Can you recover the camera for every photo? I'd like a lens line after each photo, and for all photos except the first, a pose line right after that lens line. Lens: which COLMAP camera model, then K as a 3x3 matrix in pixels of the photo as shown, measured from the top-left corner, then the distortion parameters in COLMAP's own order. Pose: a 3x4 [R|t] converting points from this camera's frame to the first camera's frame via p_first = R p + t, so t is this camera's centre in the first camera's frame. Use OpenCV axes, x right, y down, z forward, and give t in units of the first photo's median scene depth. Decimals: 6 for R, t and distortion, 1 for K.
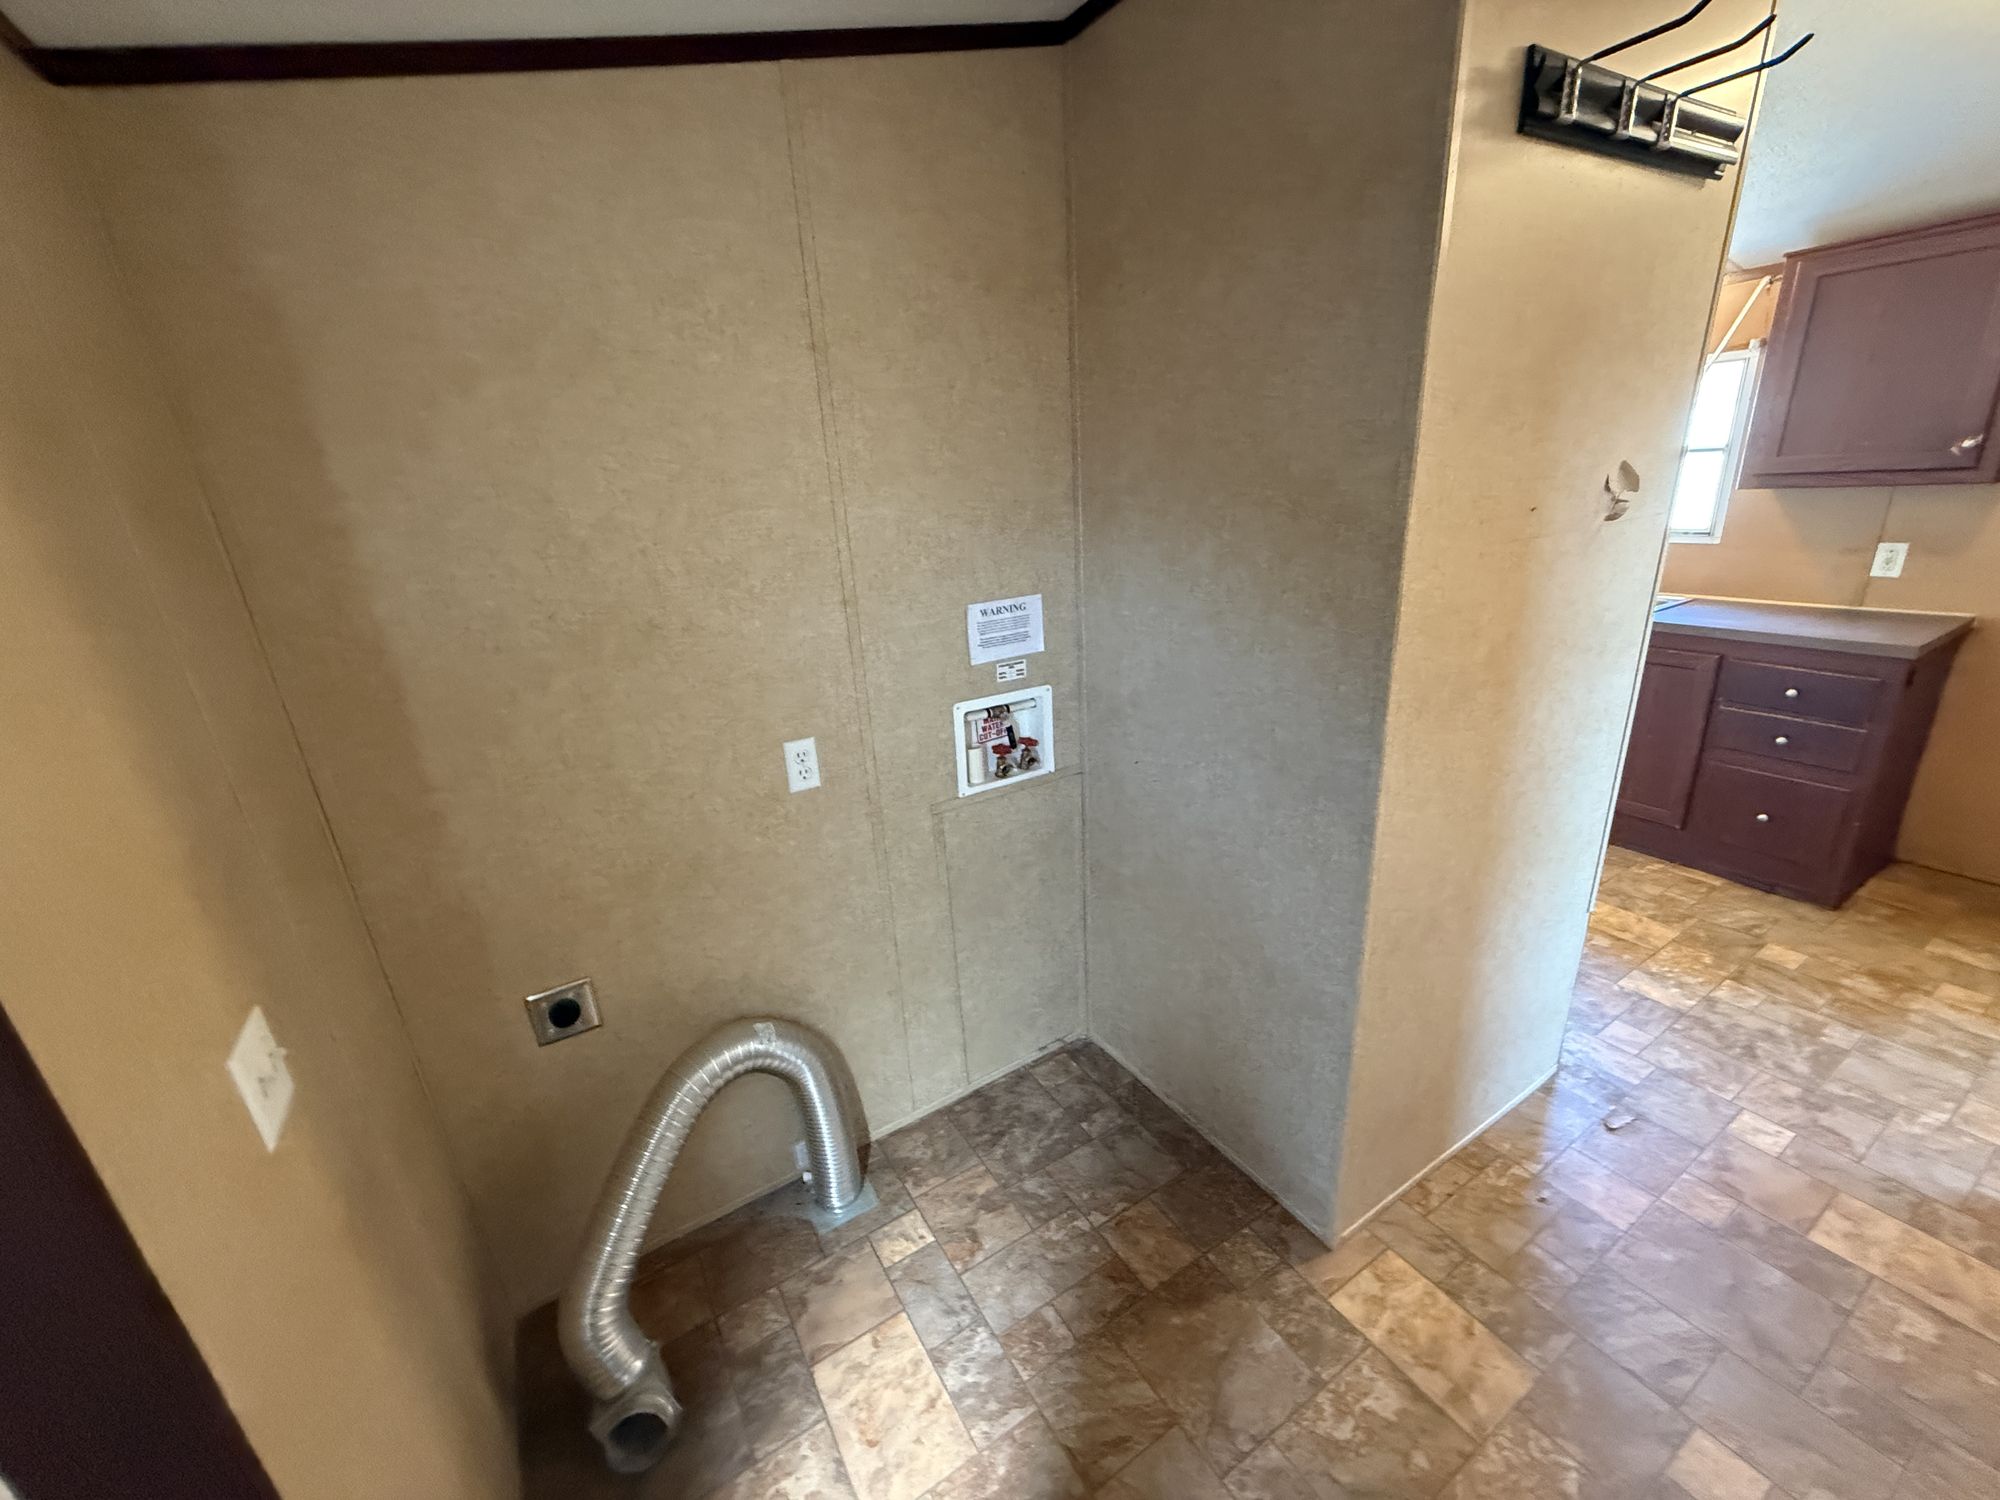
lens RADIAL K [[797.7, 0, 998.5], [0, 797.7, 748.7], [0, 0, 1]] dist [0.002811, -0.000617]
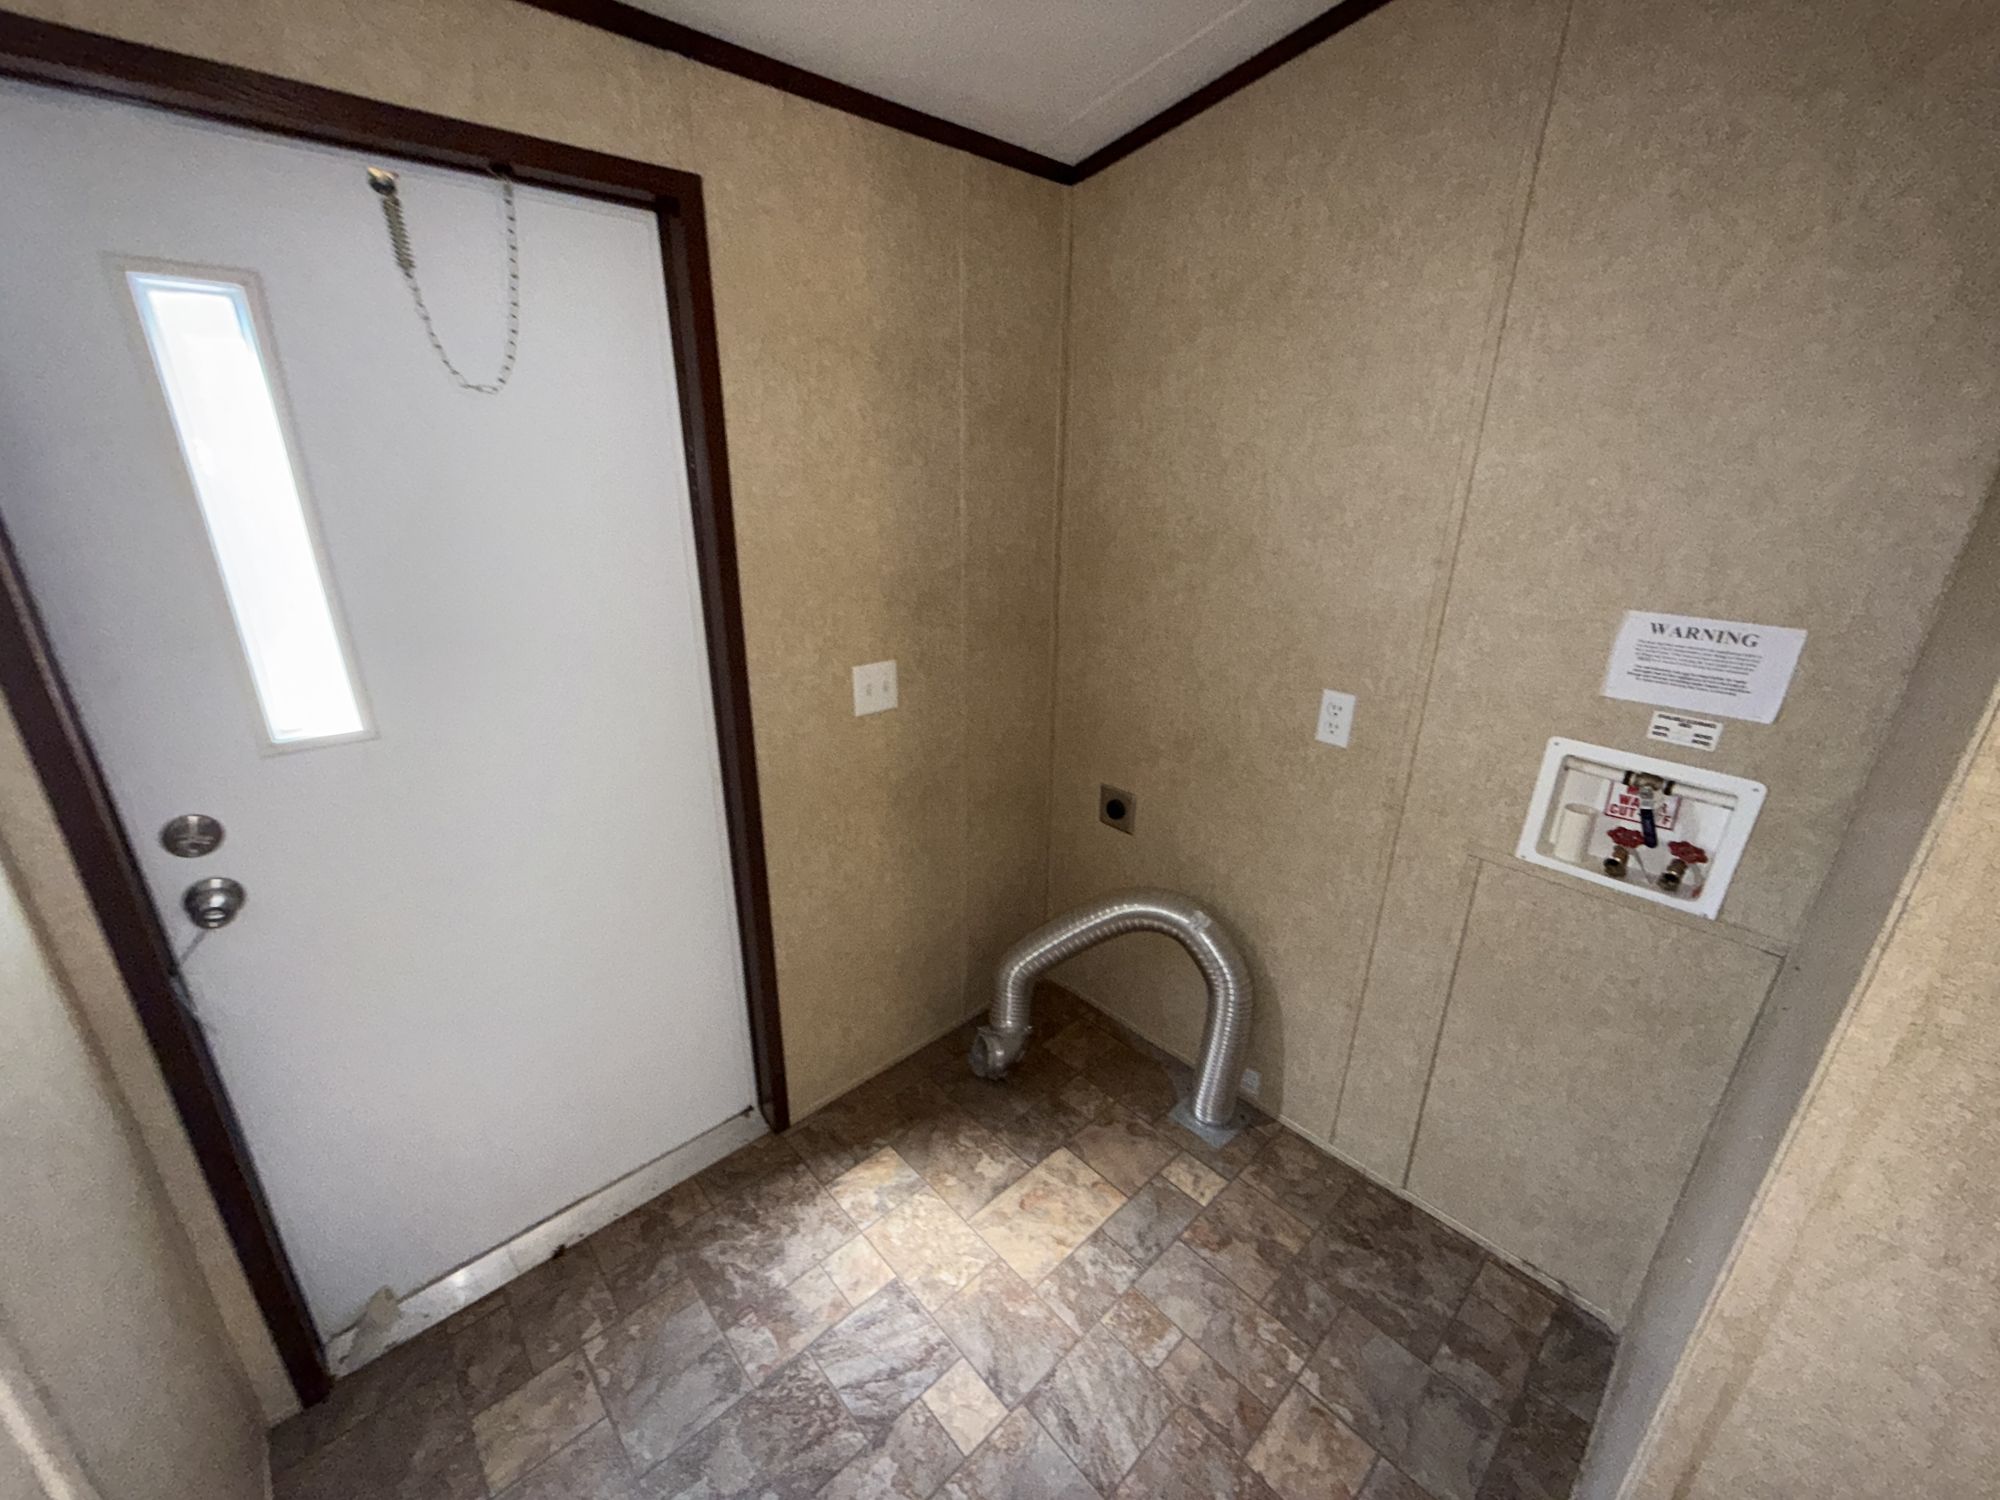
lens RADIAL K [[797.7, 0, 999.8], [0, 797.7, 744.5], [0, 0, 1]] dist [0.002811, -0.000617]
pose [[0.199255, 0.392145, -0.898065, 0.528540], [-0.341350, 0.886819, 0.311499, -0.108745], [0.918574, 0.244487, 0.310562, 0.324436]]
